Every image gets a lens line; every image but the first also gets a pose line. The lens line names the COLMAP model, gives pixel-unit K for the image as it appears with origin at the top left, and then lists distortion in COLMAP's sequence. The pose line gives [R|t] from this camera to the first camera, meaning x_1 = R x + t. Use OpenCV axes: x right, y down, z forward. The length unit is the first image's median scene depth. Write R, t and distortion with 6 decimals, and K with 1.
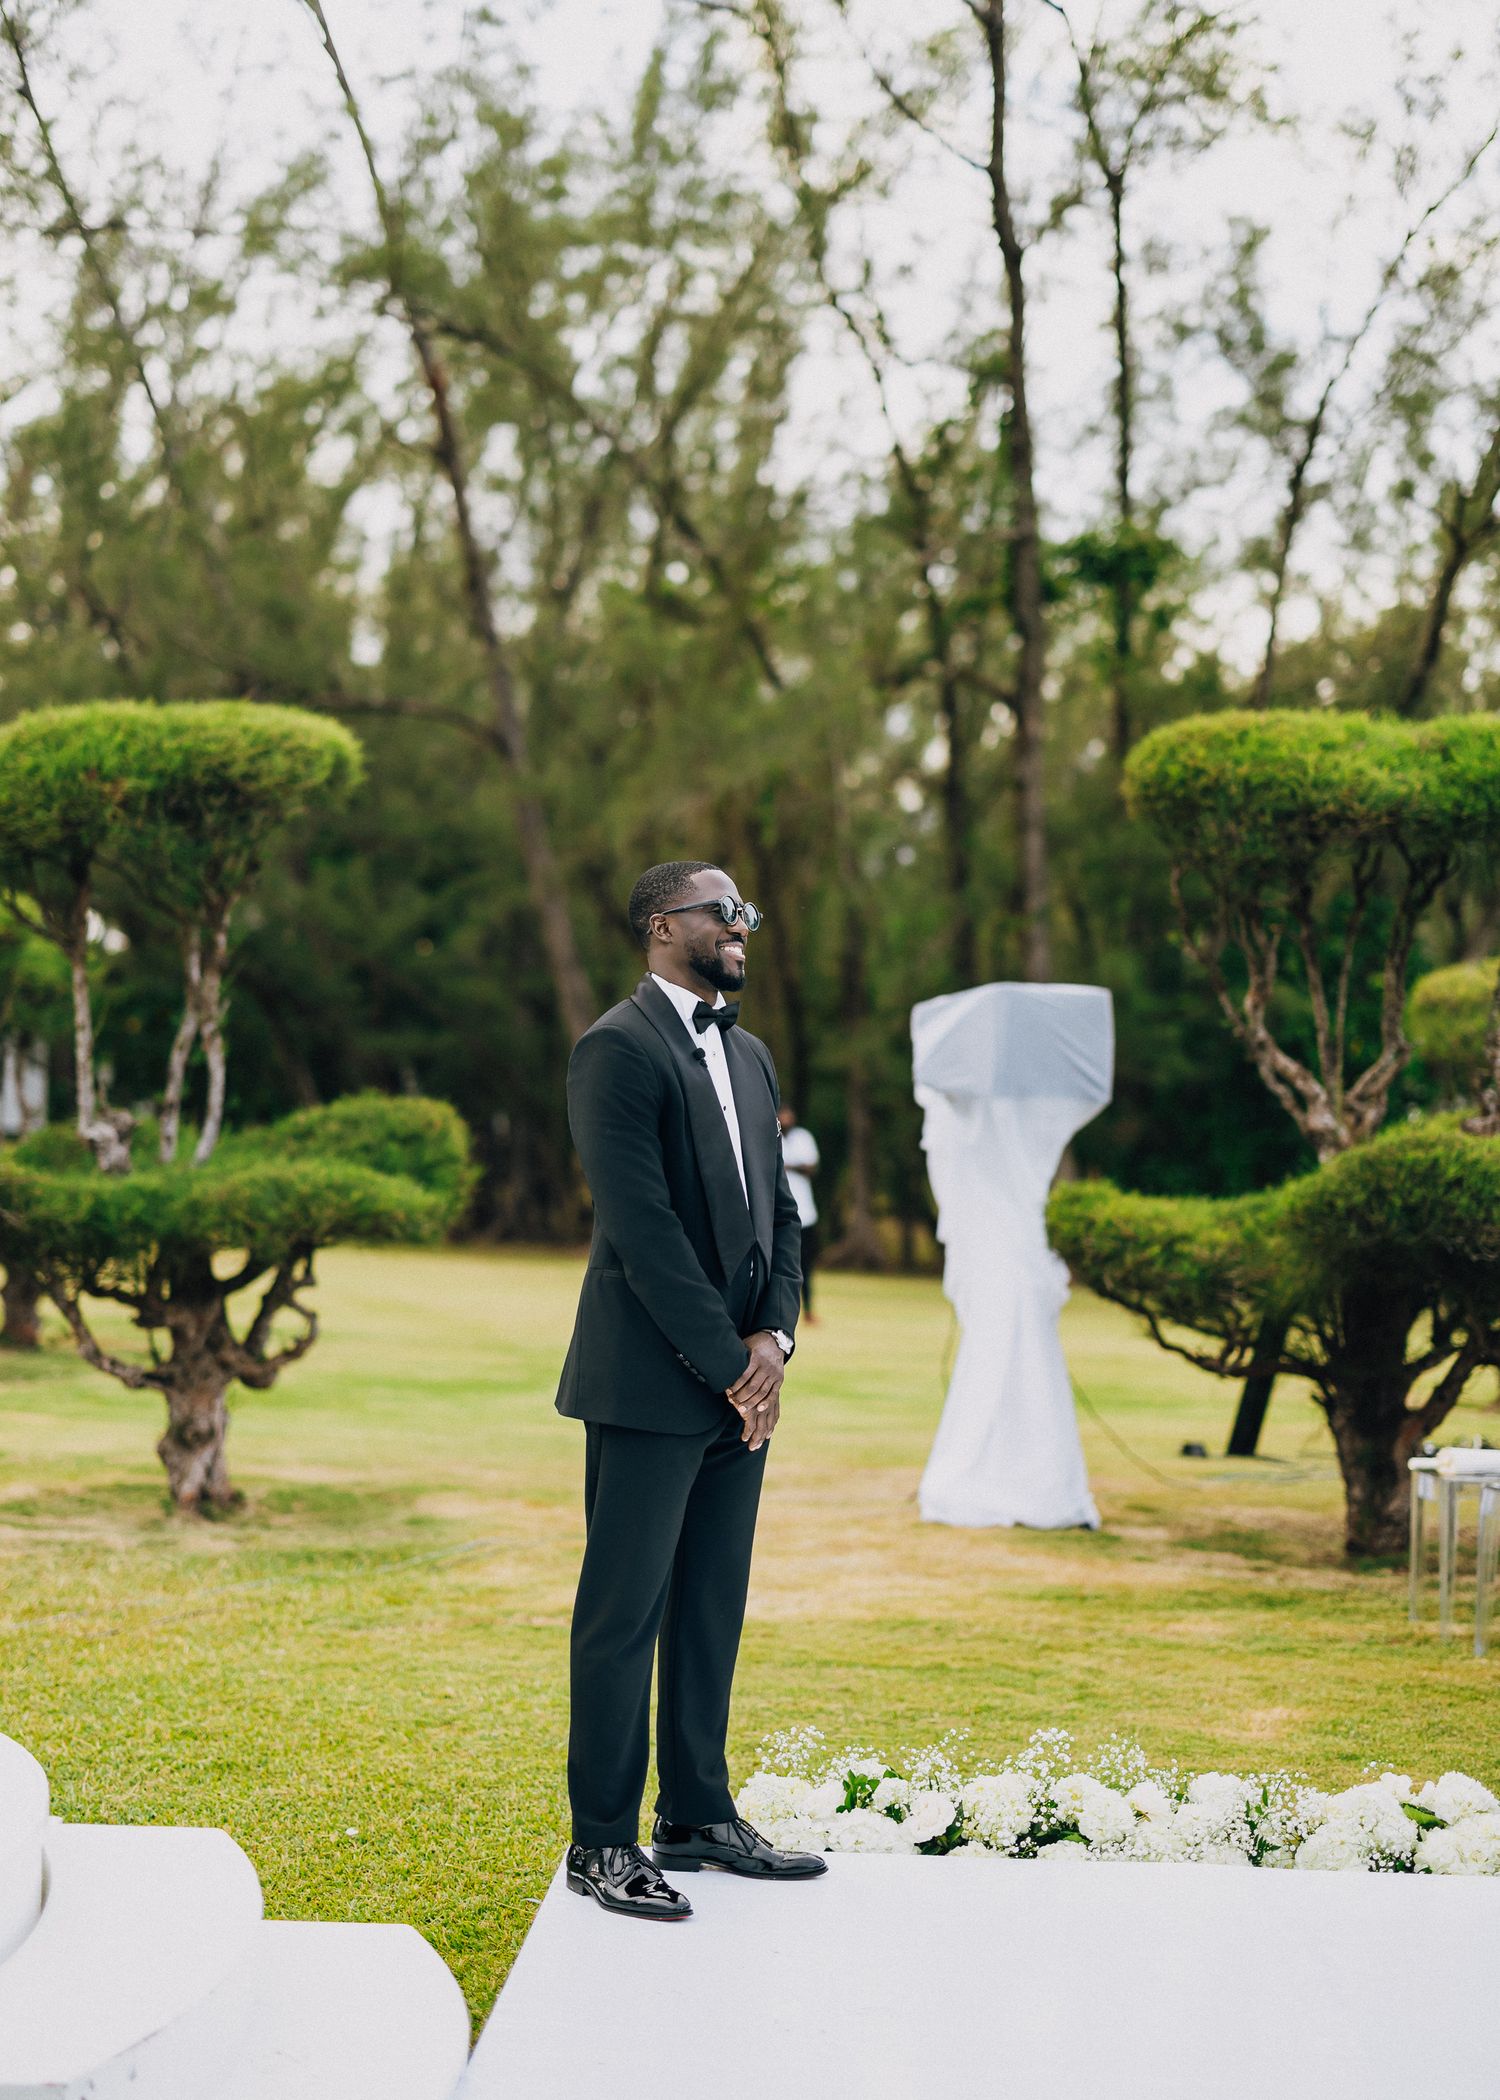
lens RADIAL K [[3185.0, 0, 750.1], [0, 3185.0, 1050.4], [0, 0, 1]] dist [-0.005952, 0.000000]
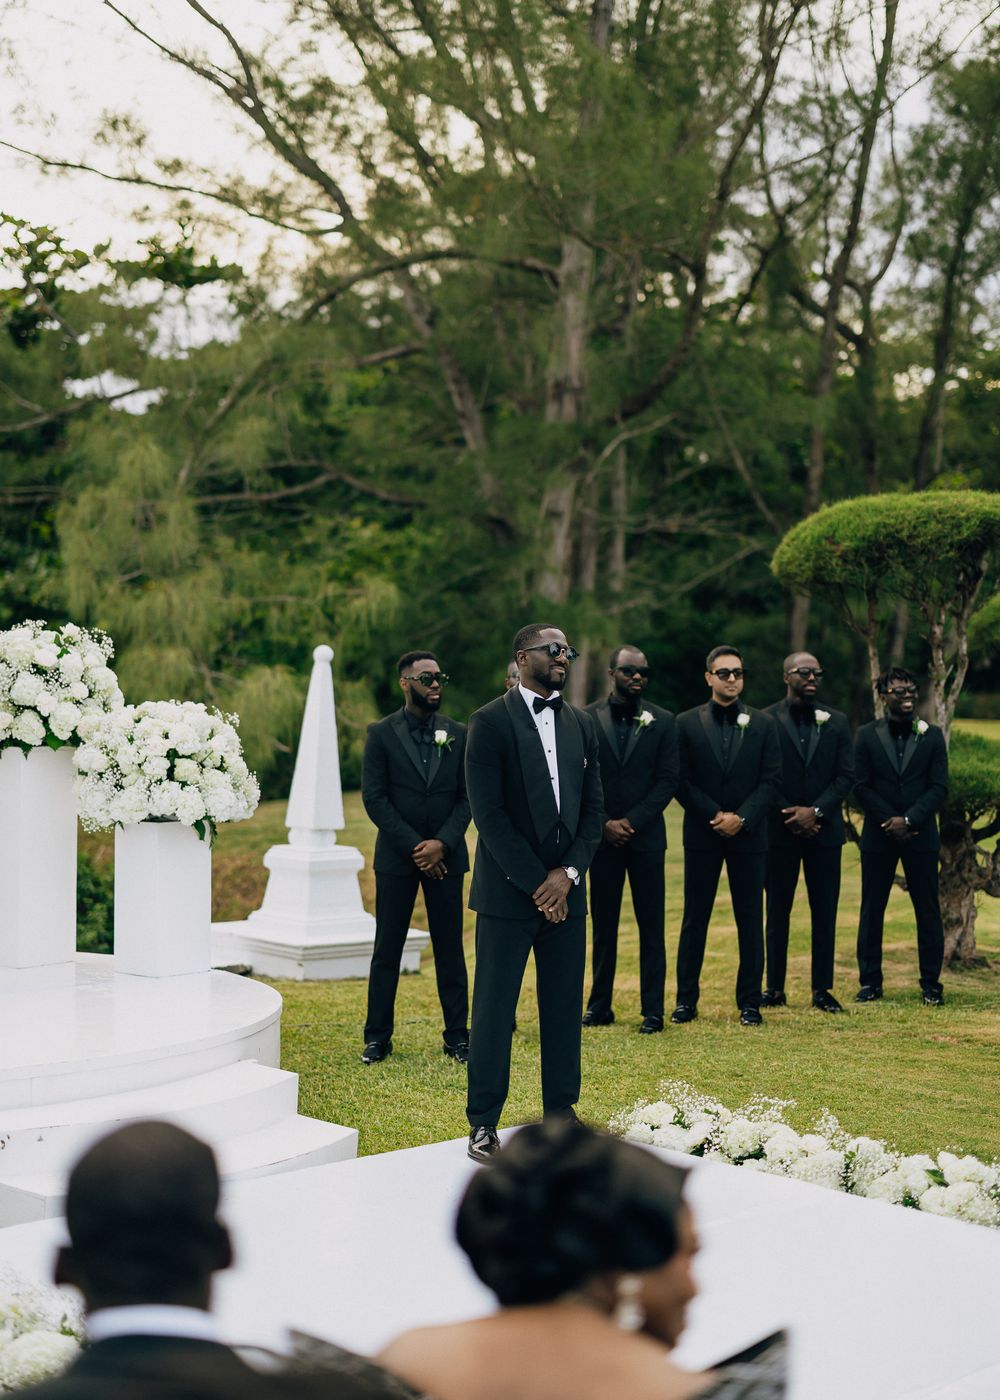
lens RADIAL K [[2123.3, 0, 500.3], [0, 2123.3, 699.3], [0, 0, 1]] dist [-0.005952, 0.000000]
pose [[0.729888, 0.008450, -0.683515, 0.467716], [0.004333, 0.999846, 0.016988, -0.019382], [0.683553, -0.015361, 0.729739, 0.014414]]
